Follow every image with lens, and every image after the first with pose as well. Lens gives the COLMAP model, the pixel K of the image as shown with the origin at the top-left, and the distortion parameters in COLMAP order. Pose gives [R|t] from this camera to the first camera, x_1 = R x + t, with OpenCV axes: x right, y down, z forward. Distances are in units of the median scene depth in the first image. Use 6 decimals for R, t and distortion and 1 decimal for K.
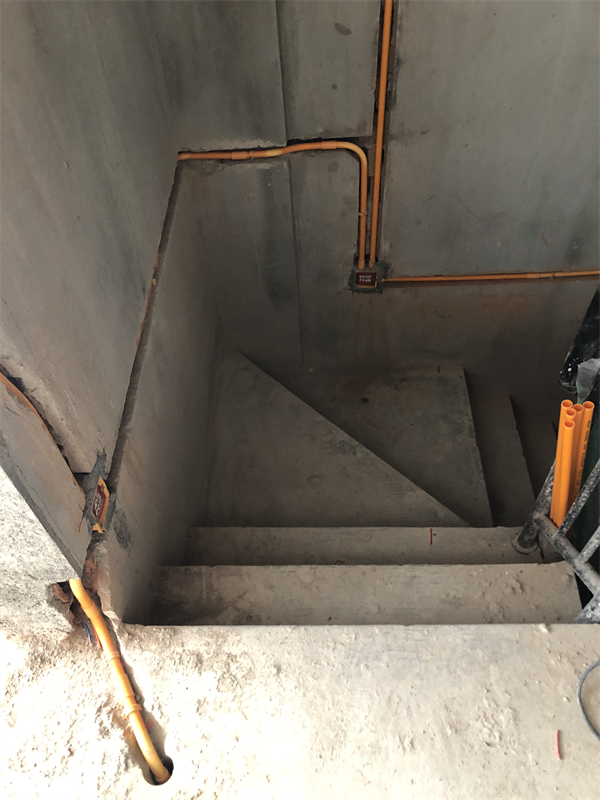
lens RADIAL K [[652.9, 0, 300.0], [0, 652.9, 401.4], [0, 0, 1]] dist [0.027009, -0.029470]
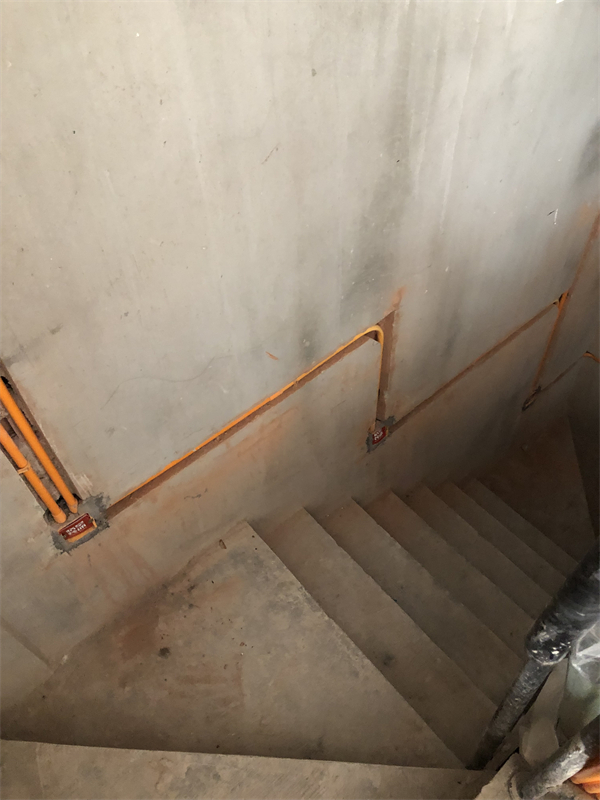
lens RADIAL K [[652.9, 0, 303.1], [0, 652.9, 398.9], [0, 0, 1]] dist [0.027009, -0.029470]
pose [[0.751986, -0.511519, 0.415771, 0.064417], [0.515804, 0.849350, 0.112036, -0.252351], [-0.410443, 0.130206, 0.902542, 0.306843]]
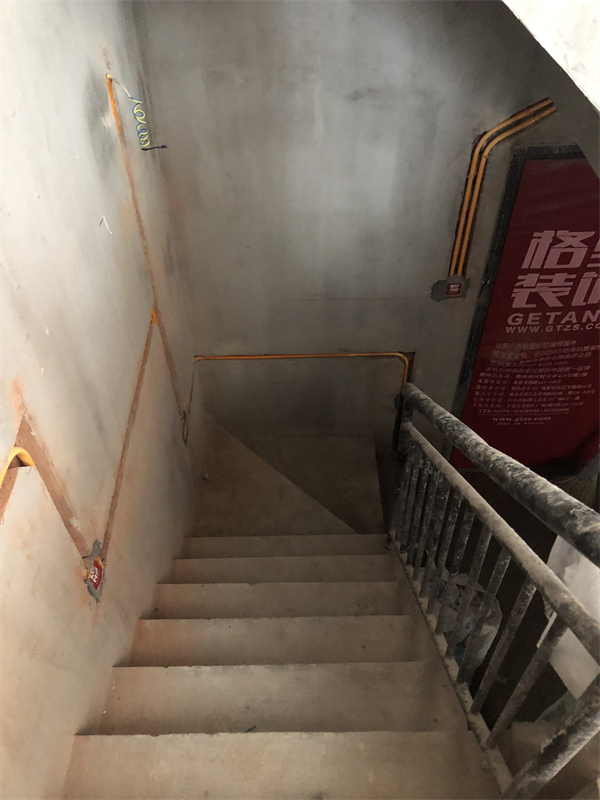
lens RADIAL K [[652.9, 0, 300.1], [0, 652.9, 401.3], [0, 0, 1]] dist [0.027009, -0.029470]
pose [[-0.034492, -0.704922, 0.708446, 0.145036], [0.776283, 0.427558, 0.463226, -0.274554], [-0.629440, 0.565932, 0.532472, 0.515086]]
